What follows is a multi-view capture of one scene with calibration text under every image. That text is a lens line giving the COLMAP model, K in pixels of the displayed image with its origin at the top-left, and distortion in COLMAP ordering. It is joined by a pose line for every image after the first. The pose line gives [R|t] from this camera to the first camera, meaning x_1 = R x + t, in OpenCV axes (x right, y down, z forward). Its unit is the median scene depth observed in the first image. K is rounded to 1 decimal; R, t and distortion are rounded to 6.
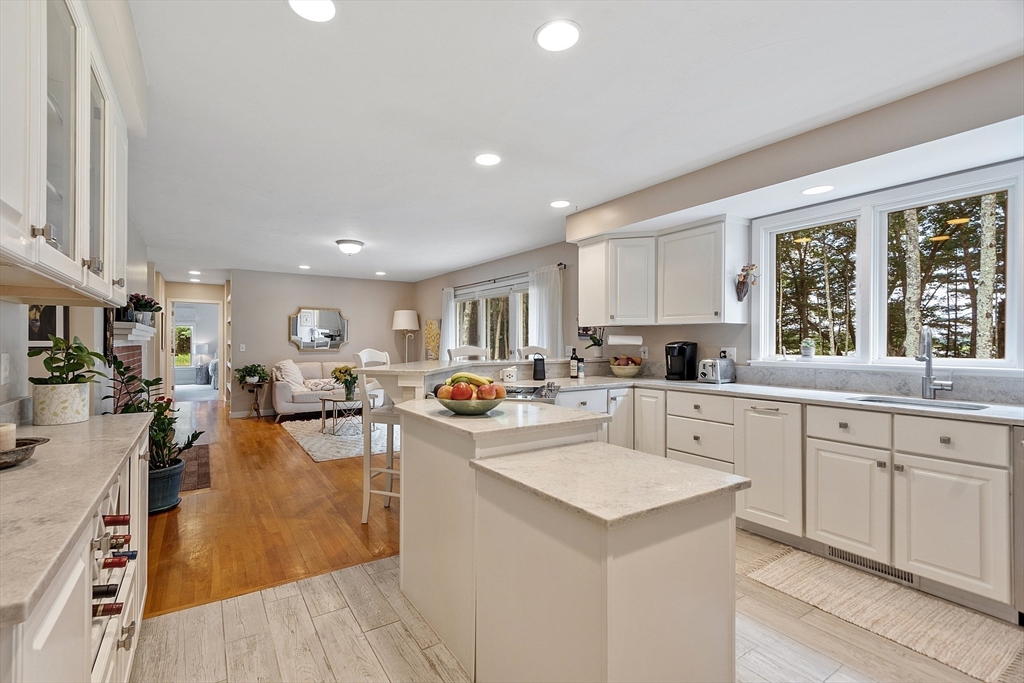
lens RADIAL K [[450.1, 0, 480.2], [0, 450.1, 341.9], [0, 0, 1]] dist [0.008659, -0.001058]
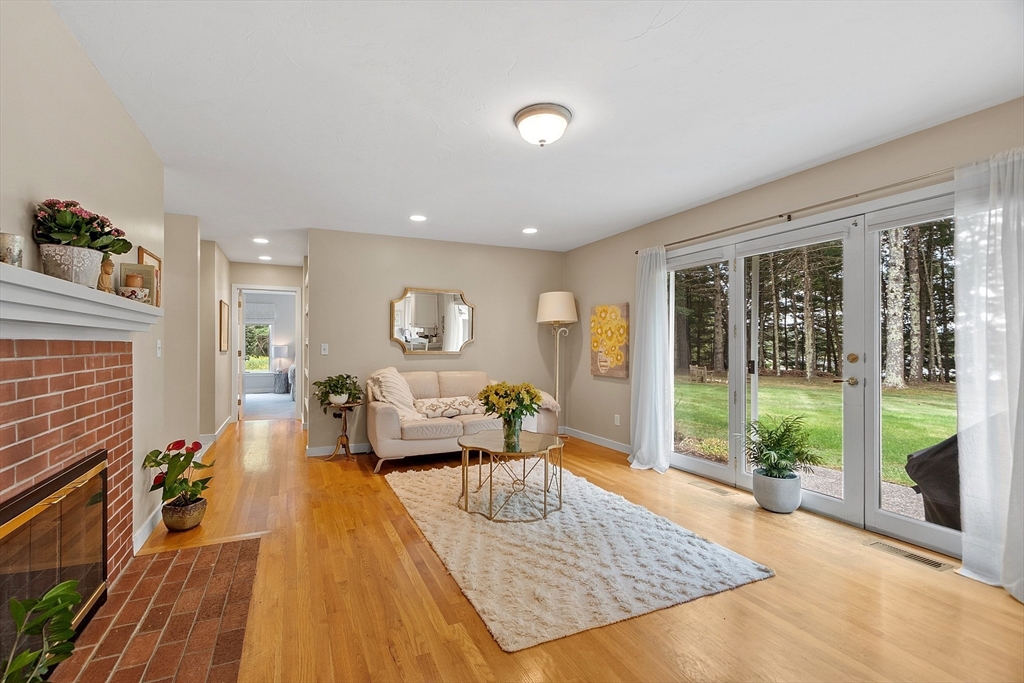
lens RADIAL K [[450.1, 0, 480.2], [0, 450.1, 341.9], [0, 0, 1]] dist [0.008659, -0.001058]
pose [[0.988020, -0.001646, -0.154315, -0.264783], [0.000451, 0.999970, -0.007777, 0.010019], [0.154323, 0.007614, 0.987991, 0.506727]]
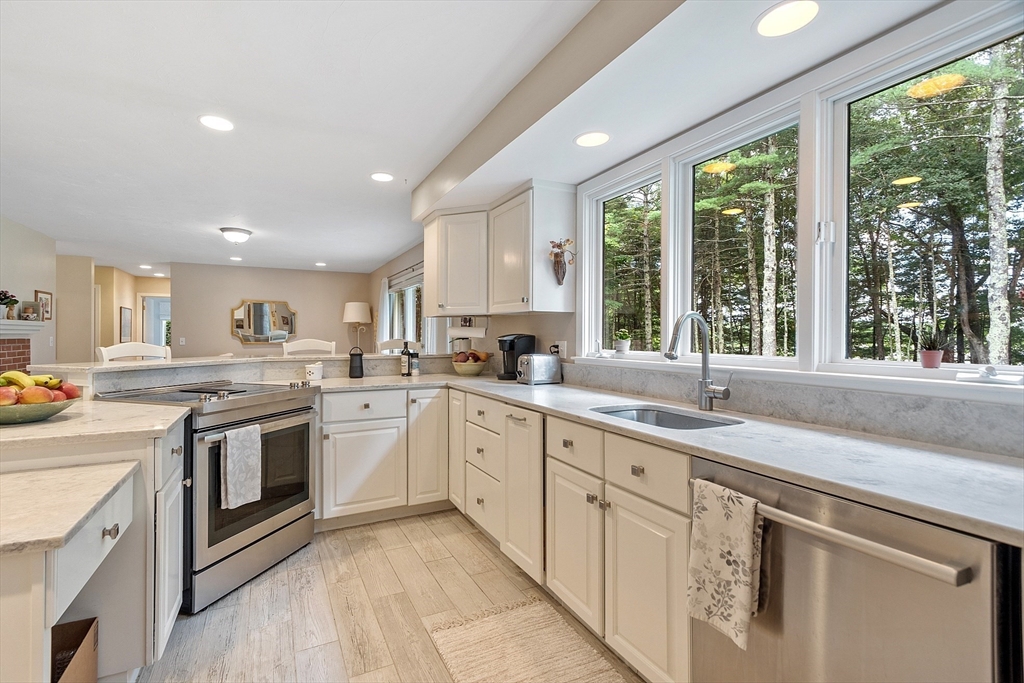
lens RADIAL K [[453.6, 0, 480.2], [0, 453.6, 335.2], [0, 0, 1]] dist [0.008473, -0.000461]
pose [[0.993278, -0.001256, -0.115747, 0.316588], [0.001097, 0.999998, -0.001432, 0.001873], [0.115748, 0.001295, 0.993278, 0.097025]]
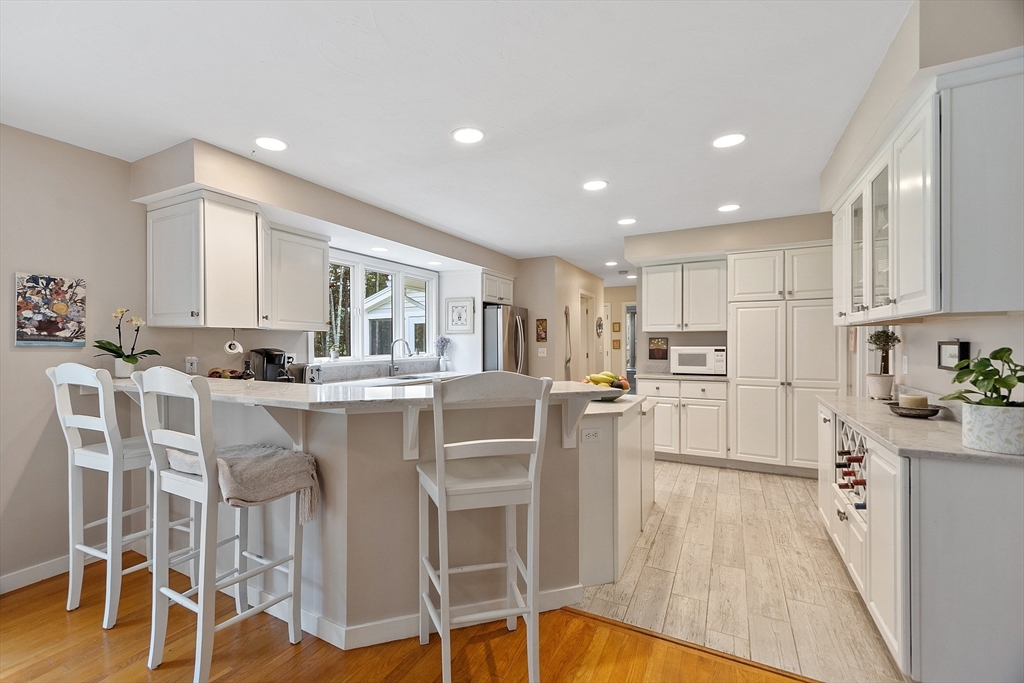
lens RADIAL K [[450.1, 0, 480.2], [0, 450.1, 341.9], [0, 0, 1]] dist [0.008659, -0.001058]
pose [[-0.490166, -0.000188, 0.871629, -0.375333], [0.002487, 0.999996, 0.001615, -0.009152], [-0.871625, 0.002959, -0.490164, 0.714431]]
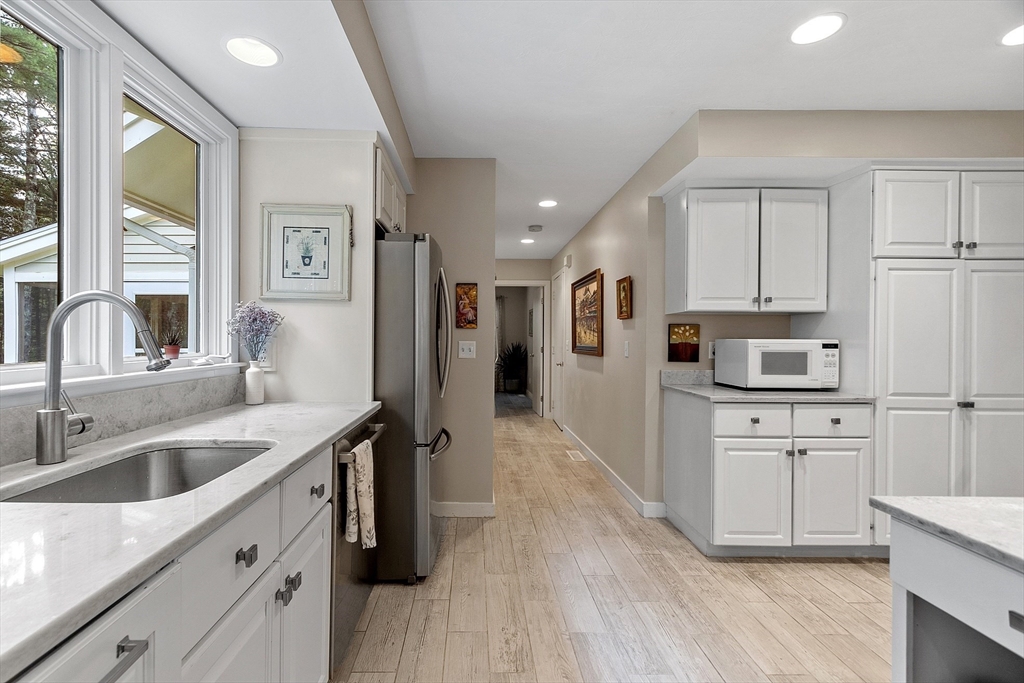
lens RADIAL K [[450.1, 0, 480.2], [0, 450.1, 341.9], [0, 0, 1]] dist [0.008659, -0.001058]
pose [[-0.856870, -0.013607, 0.515353, 0.193303], [-0.009294, 0.999897, 0.010946, 0.002657], [-0.515448, 0.004590, -0.856908, 0.513870]]
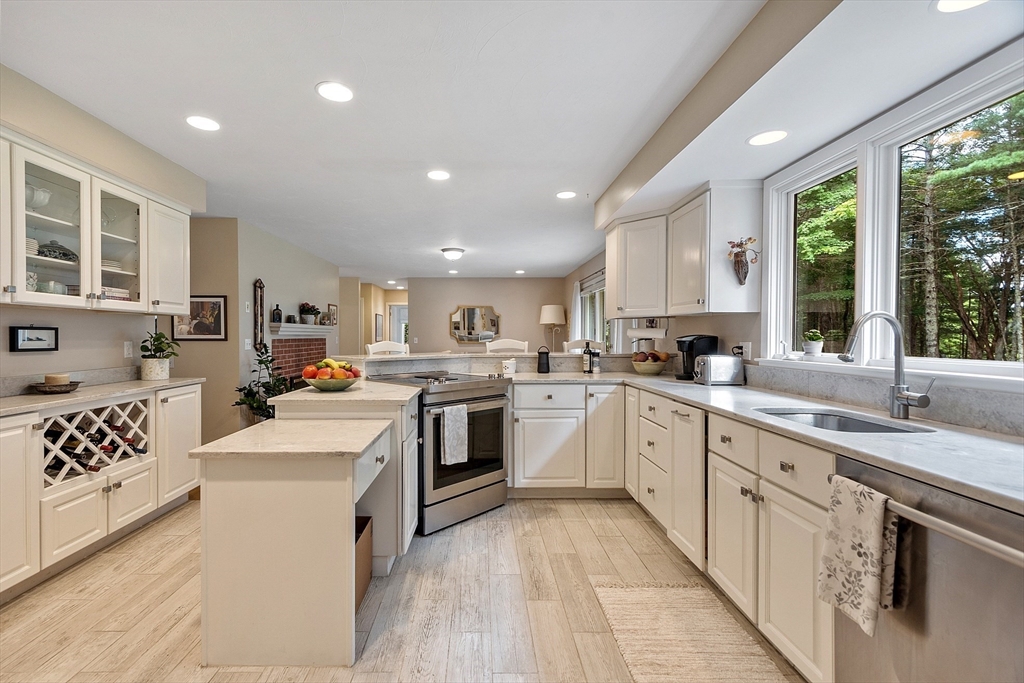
lens RADIAL K [[450.1, 0, 480.2], [0, 450.1, 341.9], [0, 0, 1]] dist [0.008659, -0.001058]
pose [[0.851343, 0.006103, -0.524575, 0.361303], [0.000549, 0.999921, 0.012524, 0.001205], [0.524610, -0.010950, 0.851272, 0.041102]]
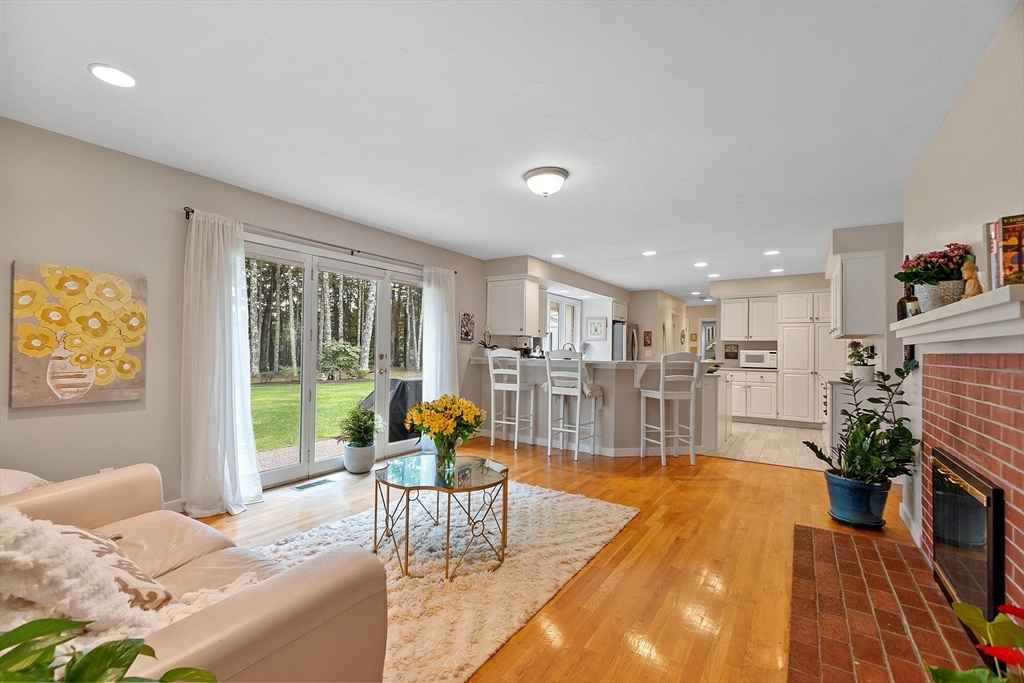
lens RADIAL K [[450.1, 0, 480.2], [0, 450.1, 341.9], [0, 0, 1]] dist [0.008659, -0.001058]
pose [[-0.389804, 0.008442, 0.920859, -0.753865], [-0.013603, 0.999796, -0.014924, 0.007858], [-0.920797, -0.018344, -0.389610, 1.231862]]
